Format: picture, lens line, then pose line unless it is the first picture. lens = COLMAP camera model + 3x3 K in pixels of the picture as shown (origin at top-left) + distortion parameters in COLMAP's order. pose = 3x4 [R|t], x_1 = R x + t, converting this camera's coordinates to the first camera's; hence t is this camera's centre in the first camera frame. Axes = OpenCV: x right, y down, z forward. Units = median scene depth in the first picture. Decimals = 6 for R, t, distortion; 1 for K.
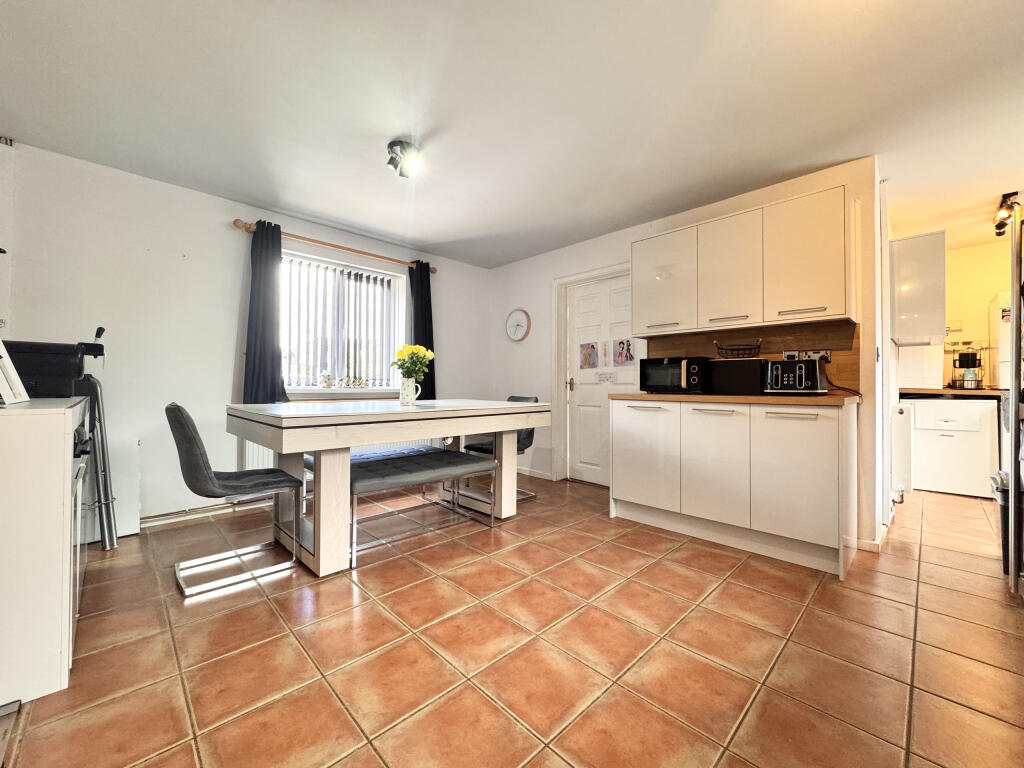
lens RADIAL K [[410.4, 0, 509.0], [0, 410.4, 380.7], [0, 0, 1]] dist [-0.004338, 0.000742]
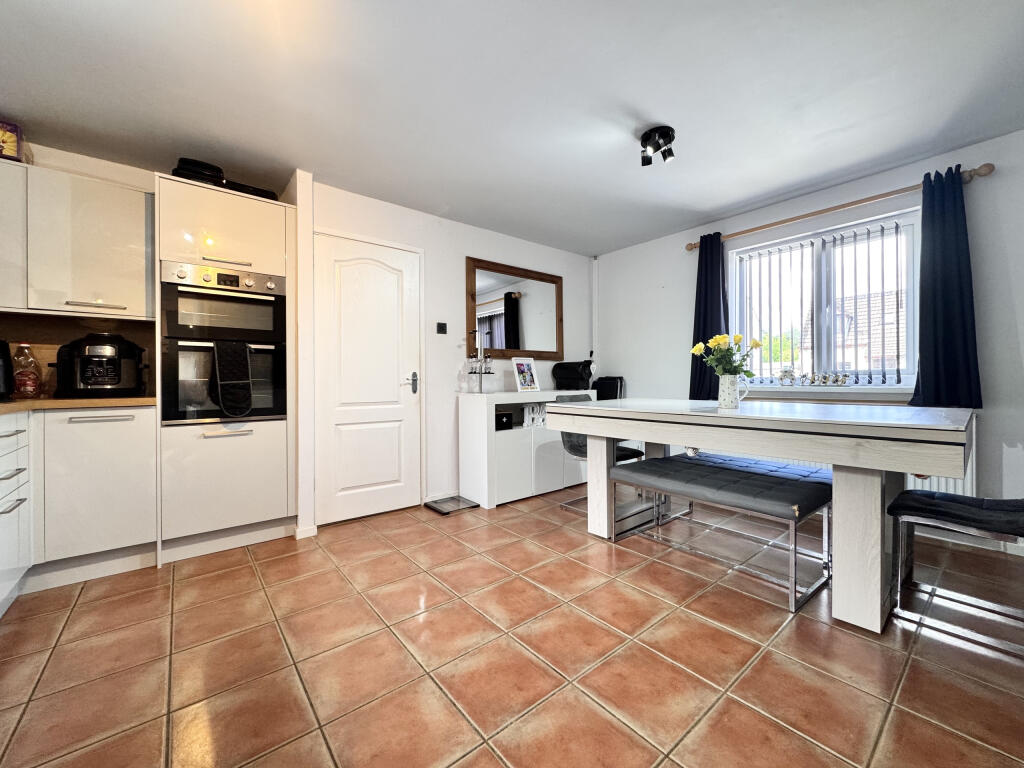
lens RADIAL K [[410.4, 0, 507.4], [0, 410.4, 382.0], [0, 0, 1]] dist [-0.004338, 0.000742]
pose [[-0.097404, -0.007742, -0.995215, 0.526717], [0.011762, 0.999891, -0.008930, 0.009580], [0.995175, -0.012575, -0.097302, 0.545900]]
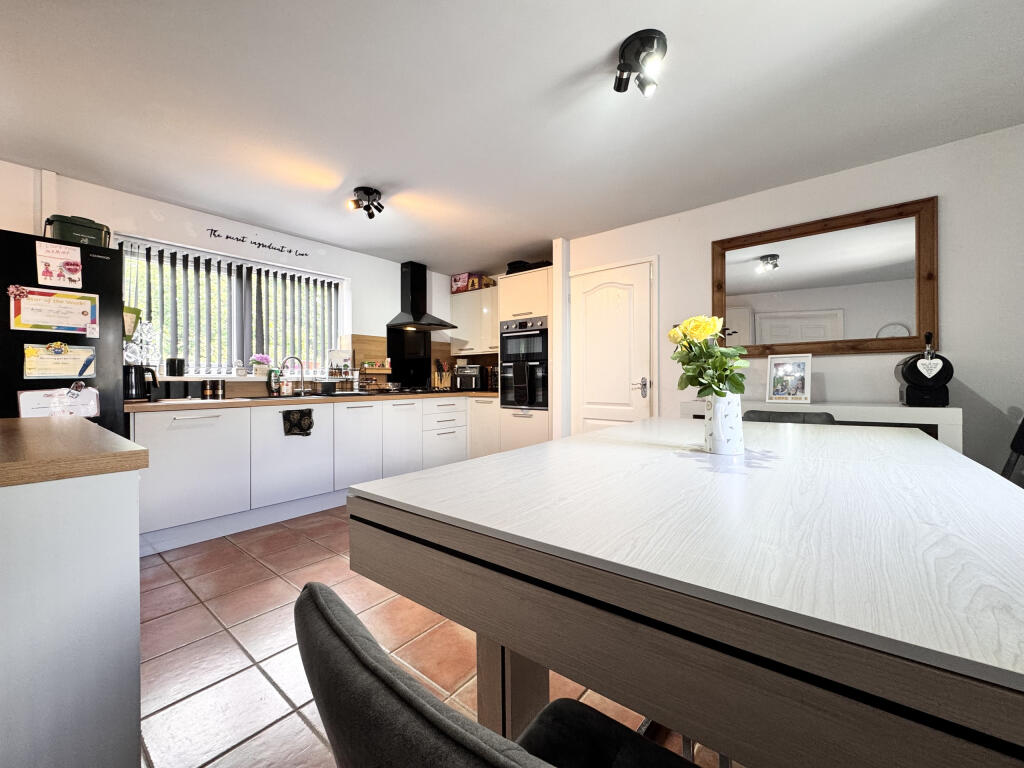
lens RADIAL K [[410.4, 0, 517.0], [0, 410.4, 382.4], [0, 0, 1]] dist [-0.004338, 0.000742]
pose [[-0.993778, -0.001020, -0.111376, 0.113805], [-0.001209, 0.999998, 0.001628, -0.008905], [0.111375, 0.001752, -0.993777, 1.076617]]
